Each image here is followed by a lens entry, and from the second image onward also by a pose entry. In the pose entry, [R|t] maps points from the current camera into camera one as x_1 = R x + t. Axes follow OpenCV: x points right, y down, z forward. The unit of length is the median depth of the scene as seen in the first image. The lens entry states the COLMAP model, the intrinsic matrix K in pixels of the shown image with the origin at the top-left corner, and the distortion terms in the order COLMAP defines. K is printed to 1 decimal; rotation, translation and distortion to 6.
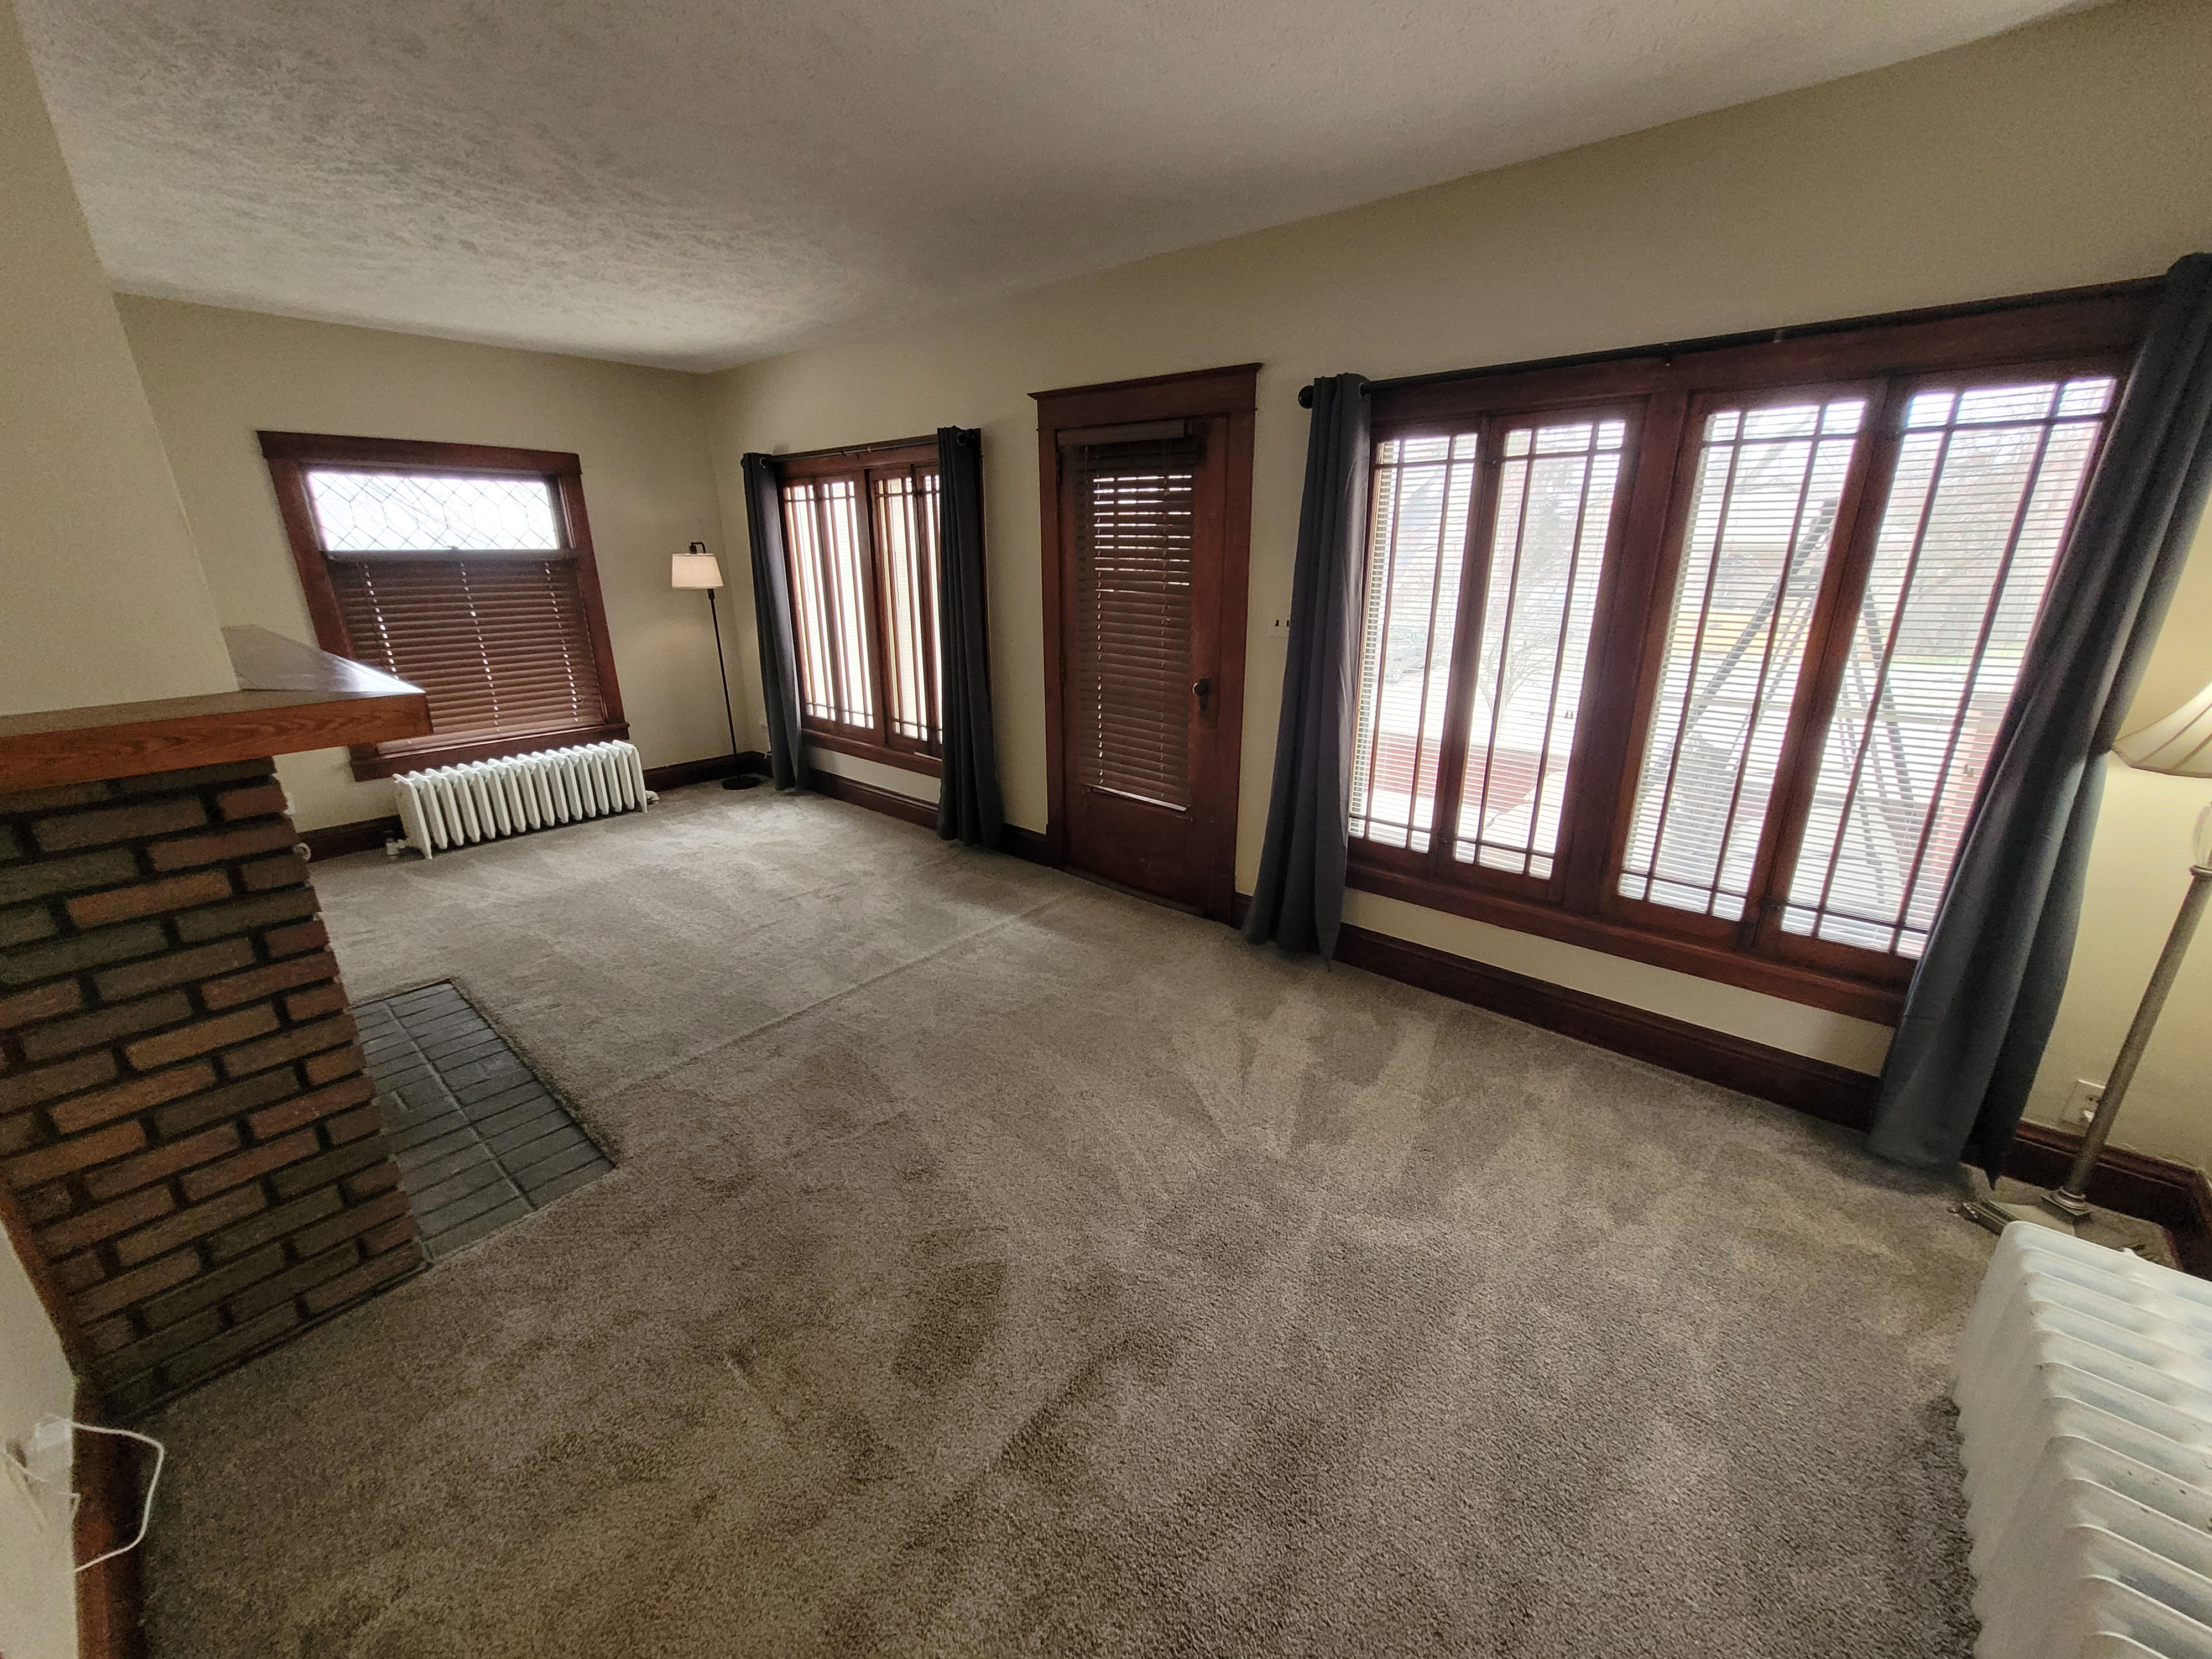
lens RADIAL K [[865.7, 0, 1109.8], [0, 865.7, 832.8], [0, 0, 1]] dist [0.000476, 0.000367]
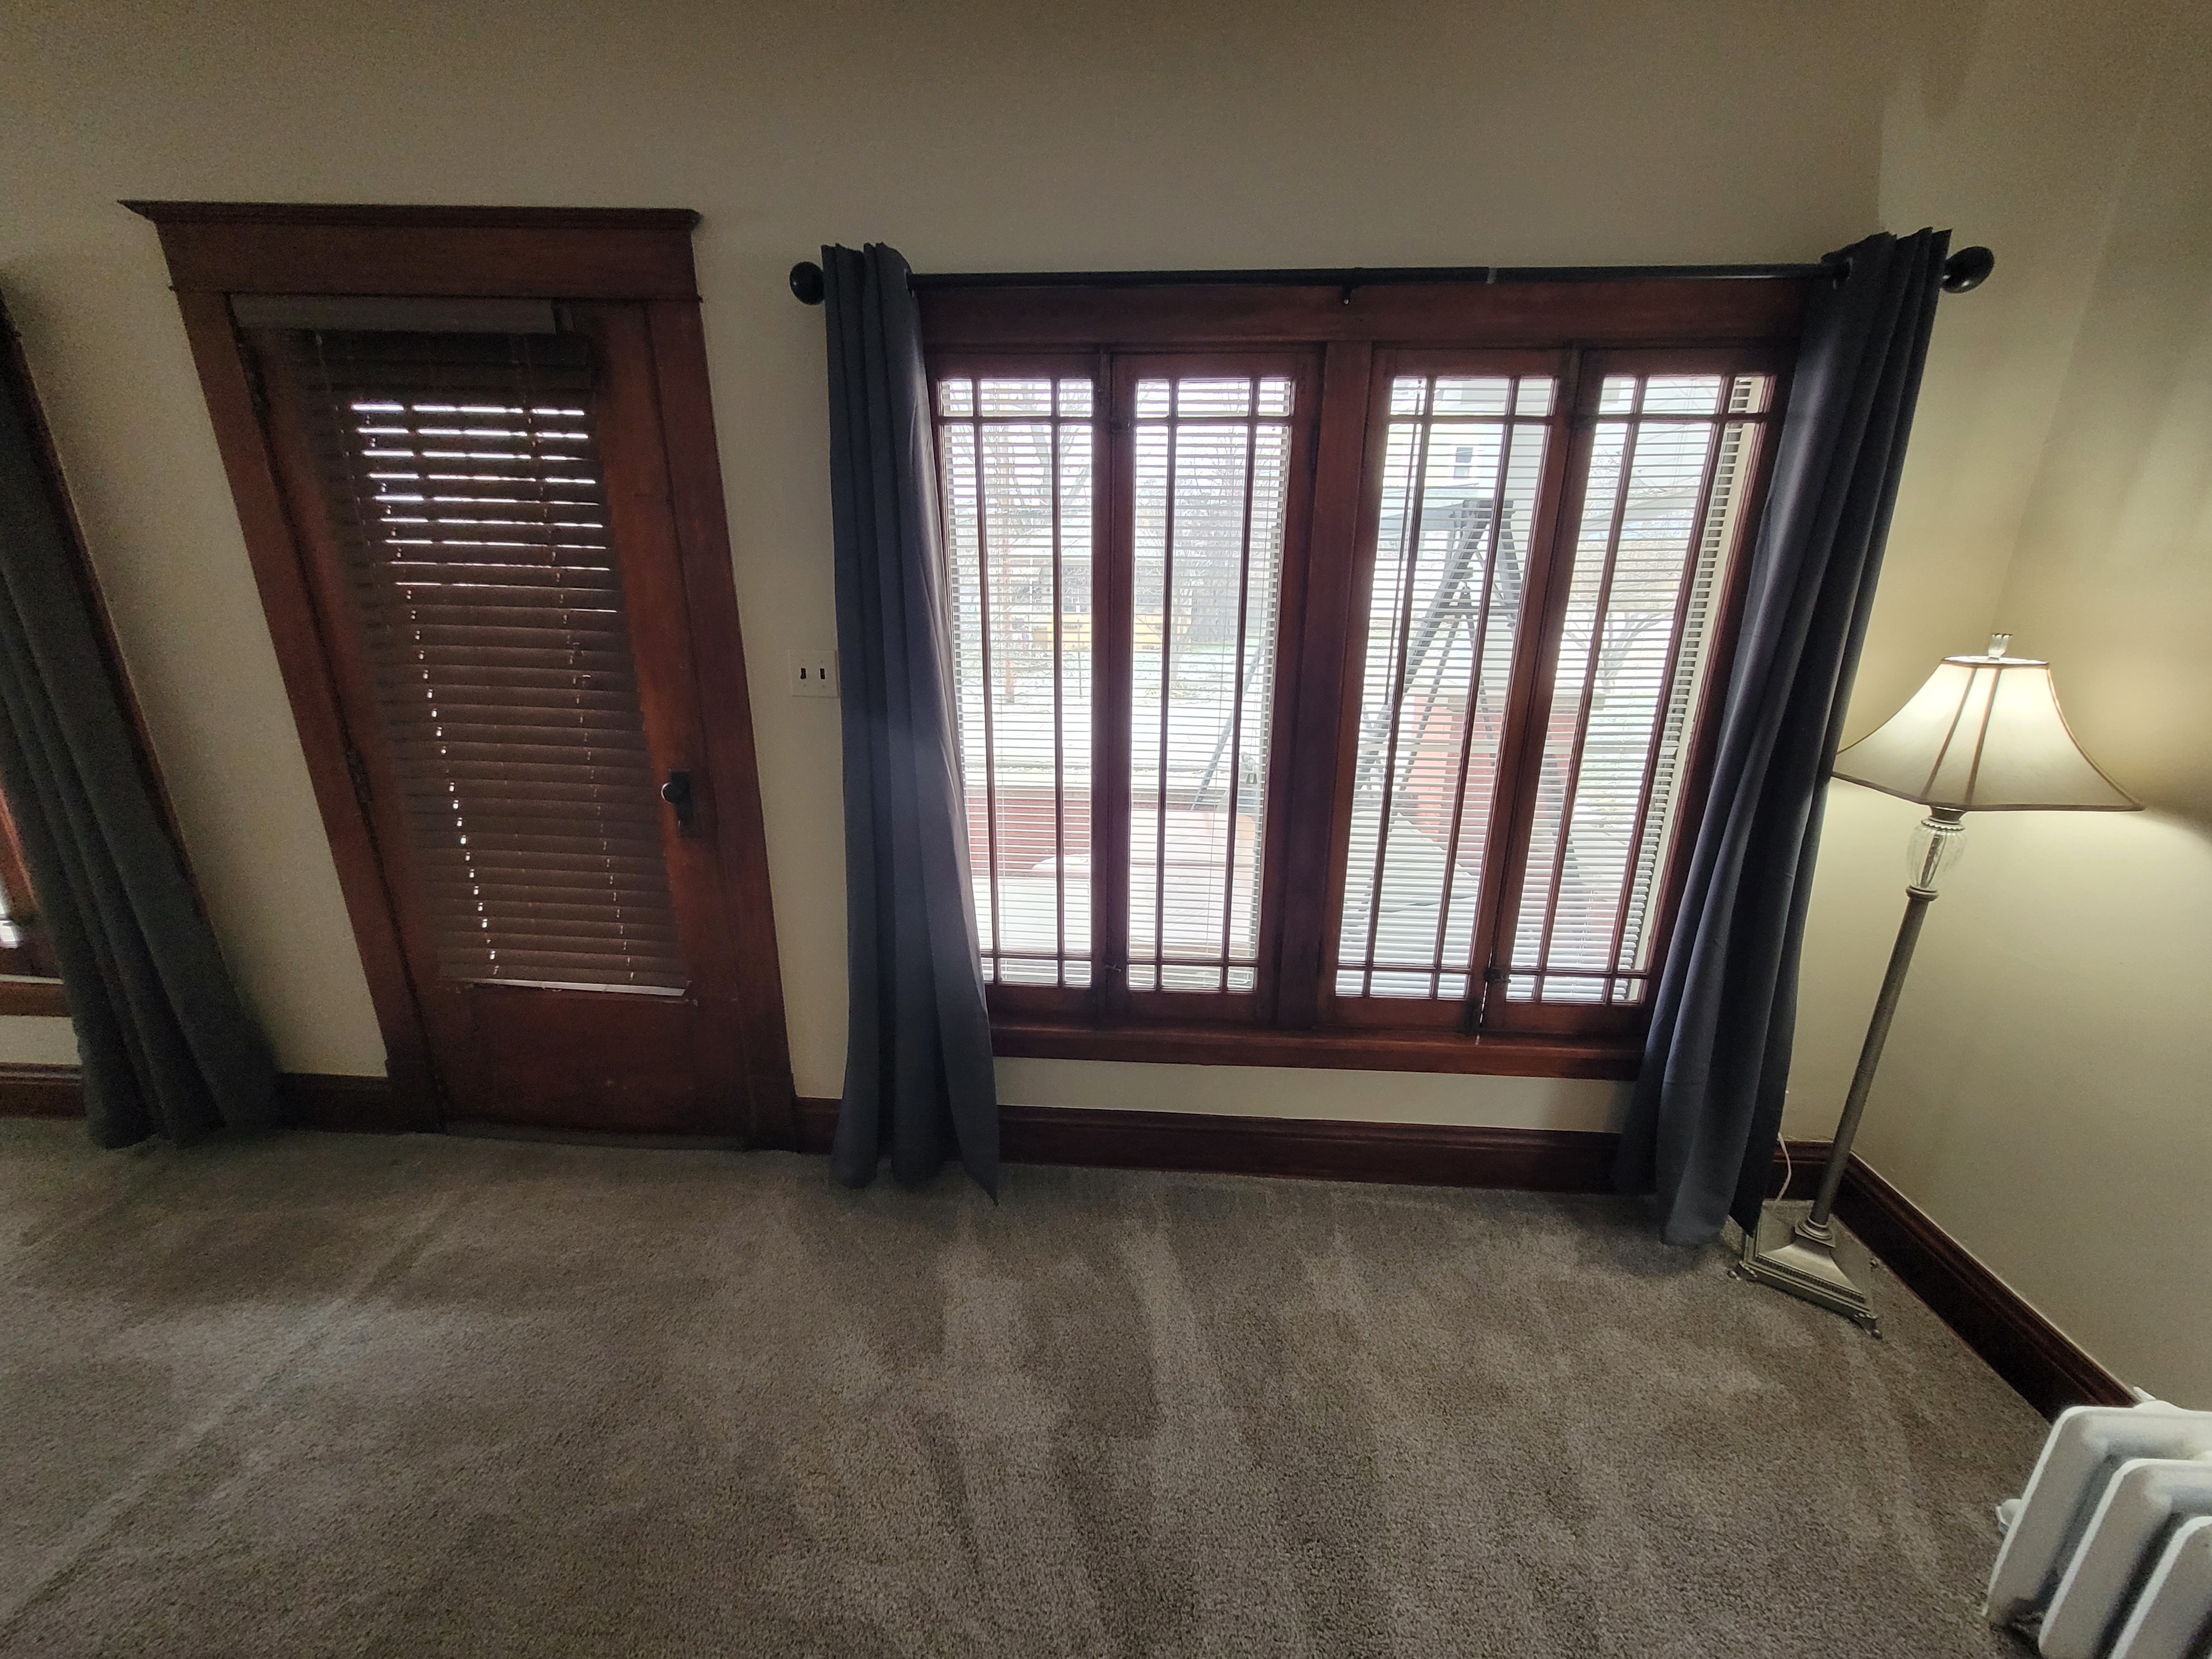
lens RADIAL K [[862.4, 0, 1104.1], [0, 862.4, 832.4], [0, 0, 1]] dist [0.002254, 0.000154]
pose [[0.793079, -0.174499, 0.583589, -0.009607], [0.178745, 0.982578, 0.050892, -0.127572], [-0.582303, 0.063952, 0.810453, 0.401655]]
